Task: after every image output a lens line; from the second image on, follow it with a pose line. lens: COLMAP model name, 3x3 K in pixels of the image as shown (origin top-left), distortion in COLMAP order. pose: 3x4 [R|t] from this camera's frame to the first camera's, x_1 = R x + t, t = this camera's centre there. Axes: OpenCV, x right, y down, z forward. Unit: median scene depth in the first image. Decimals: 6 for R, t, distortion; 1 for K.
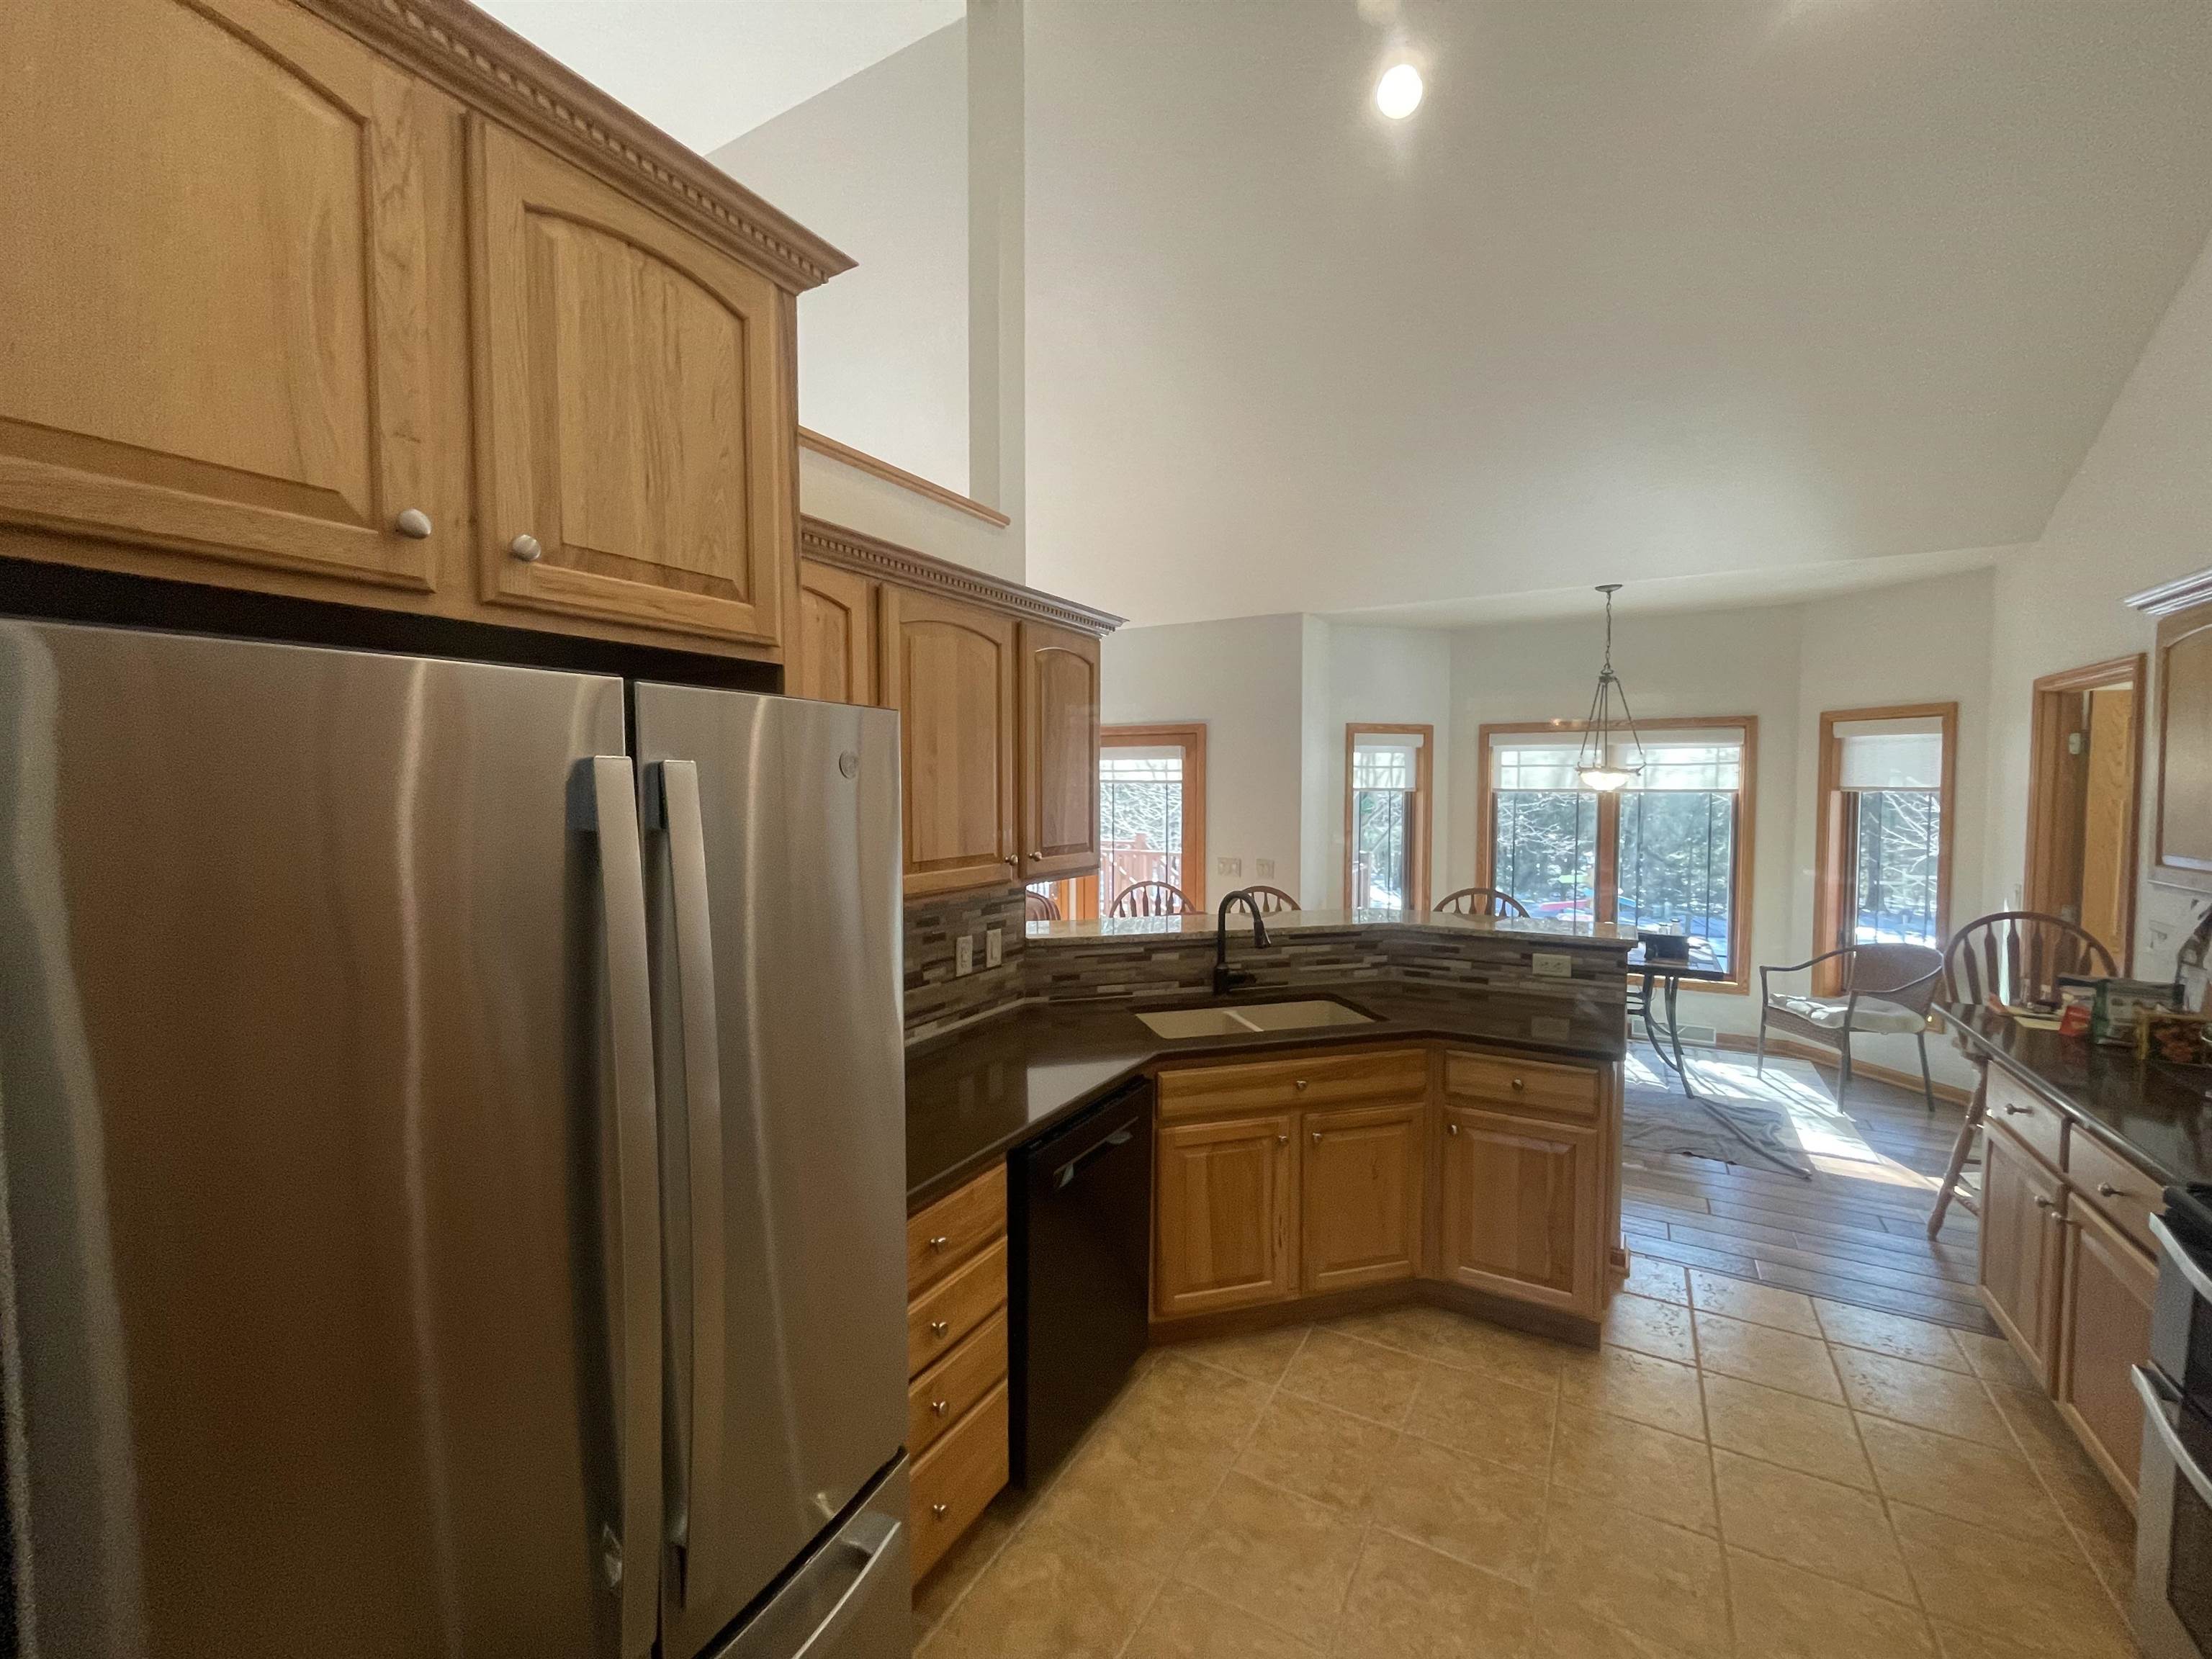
lens RADIAL K [[894.7, 0, 1107.0], [0, 894.7, 829.8], [0, 0, 1]] dist [0.000550, -0.000186]
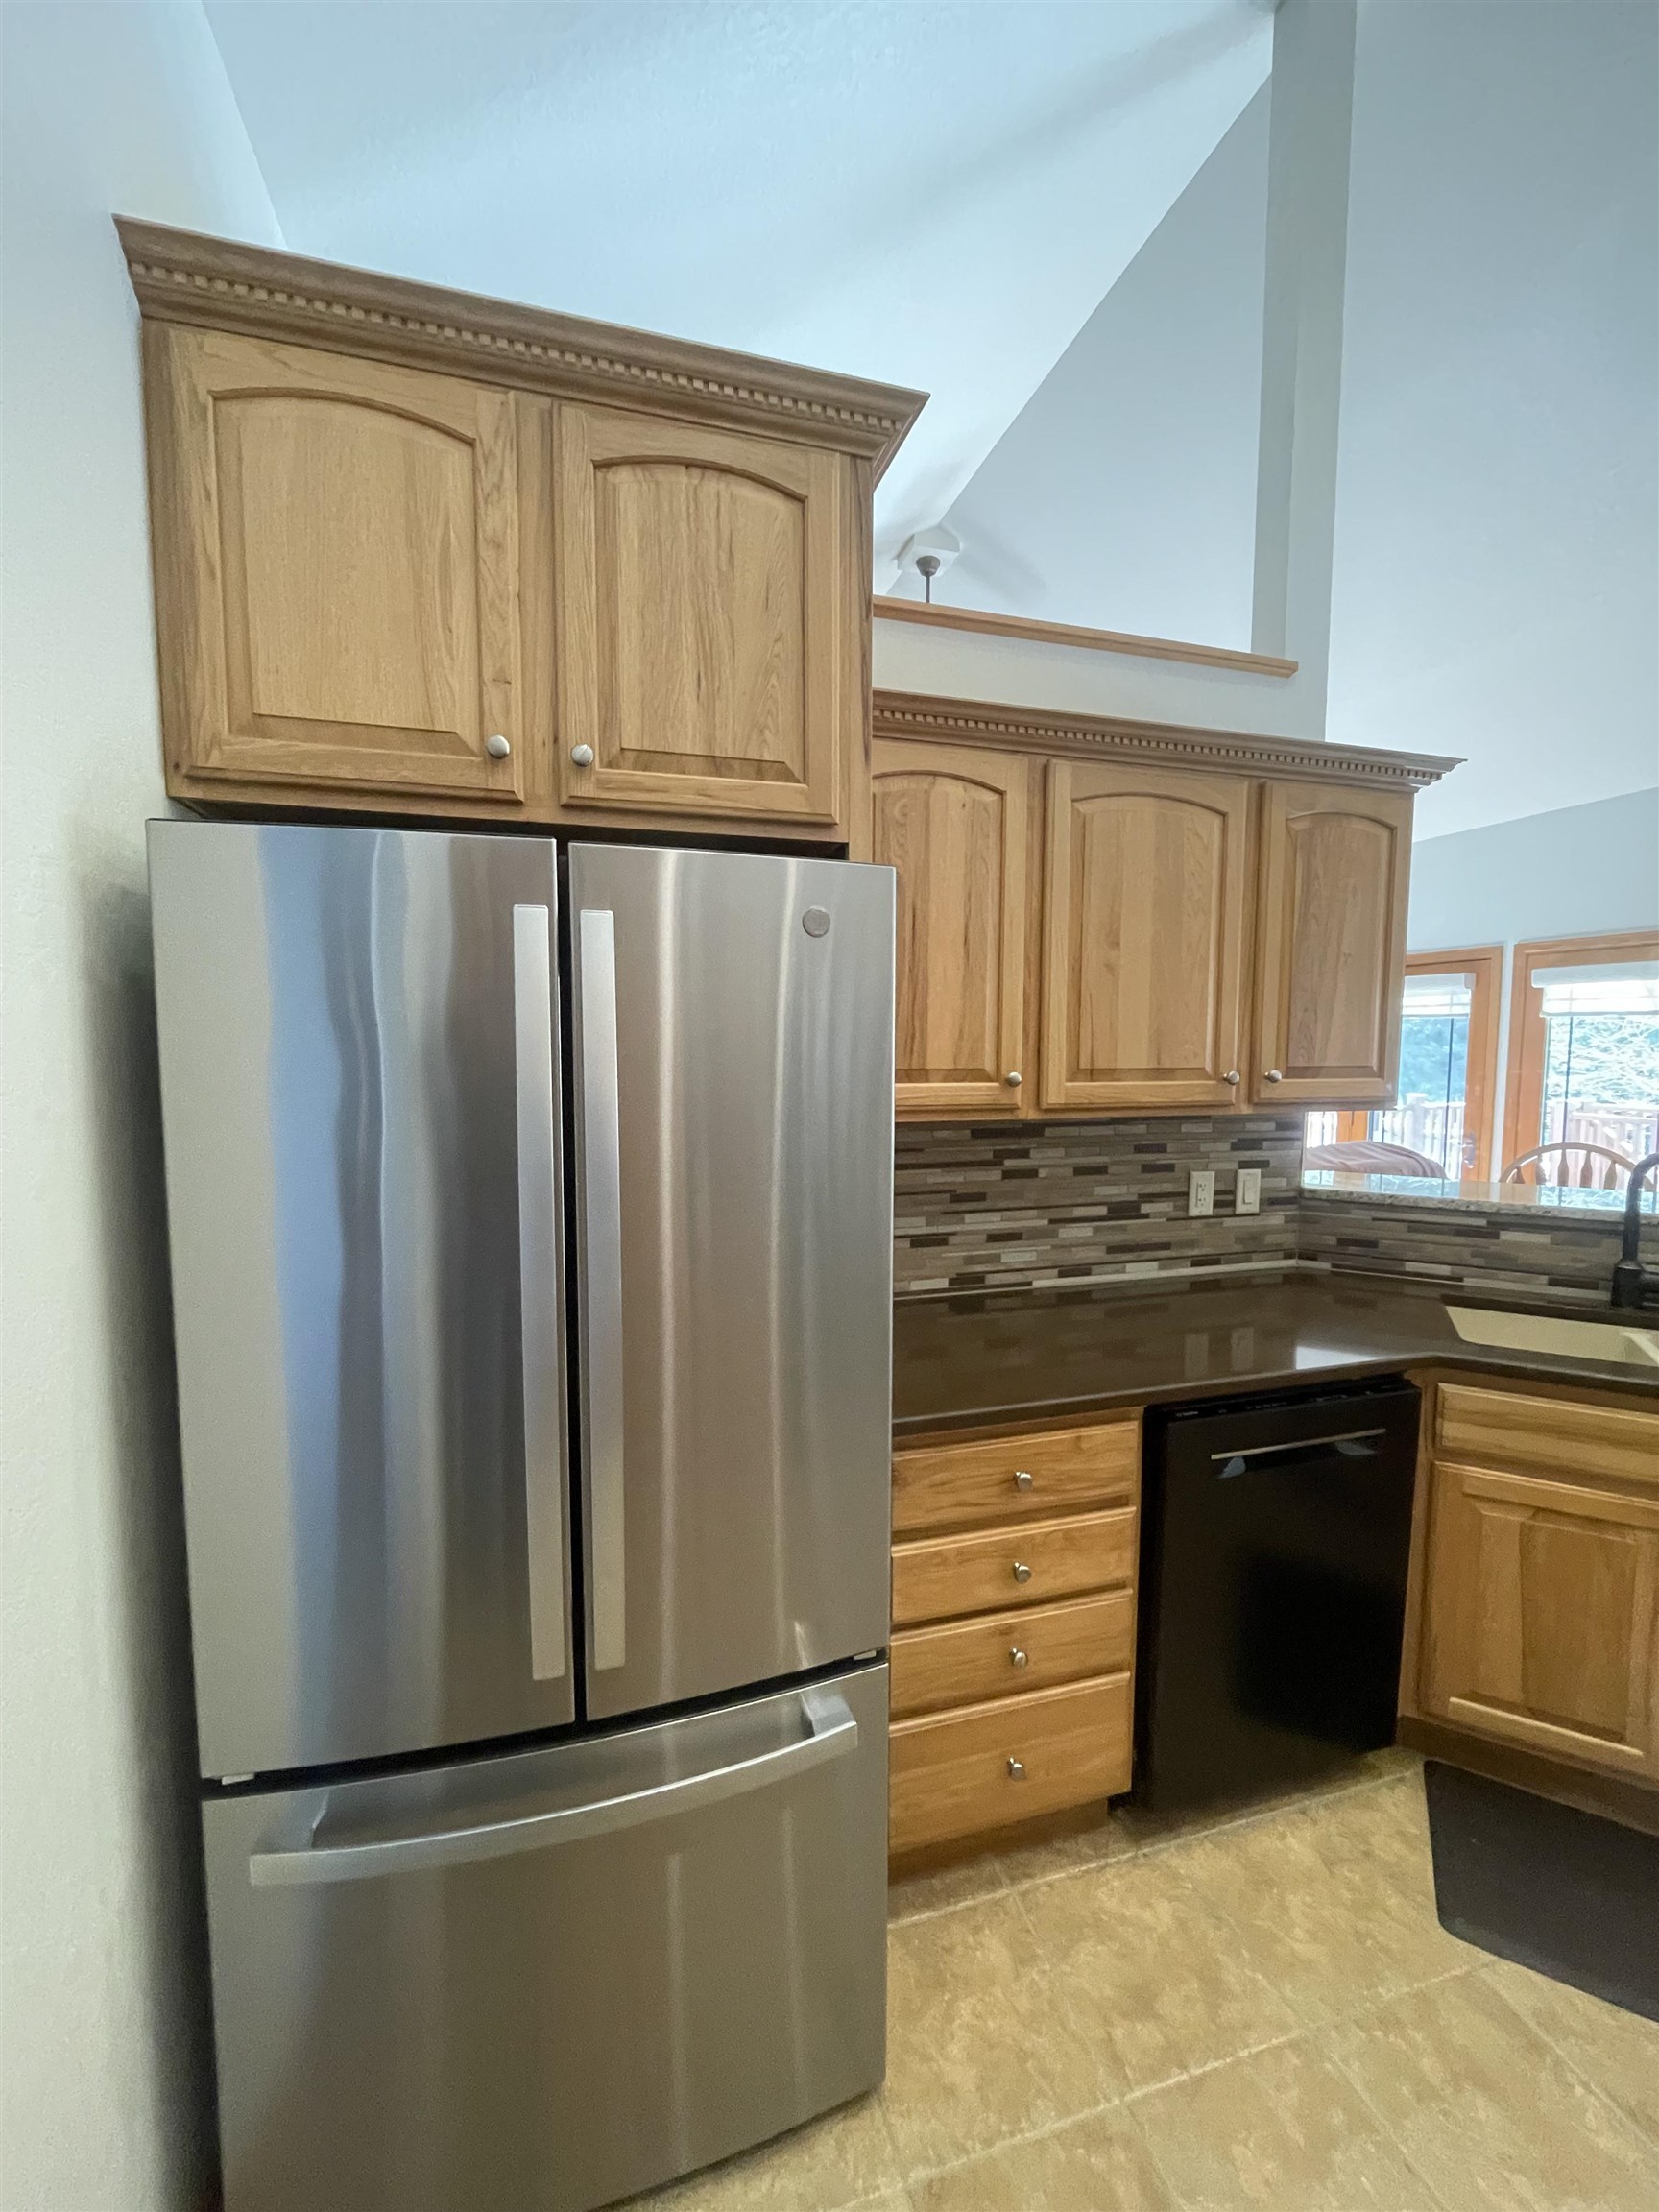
lens RADIAL K [[894.7, 0, 830.1], [0, 894.7, 1105.7], [0, 0, 1]] dist [0.000550, -0.000186]
pose [[0.729762, 0.056103, -0.681395, 0.233187], [-0.038454, 0.998418, 0.041021, 0.049760], [0.682619, -0.003734, 0.730765, 0.183049]]
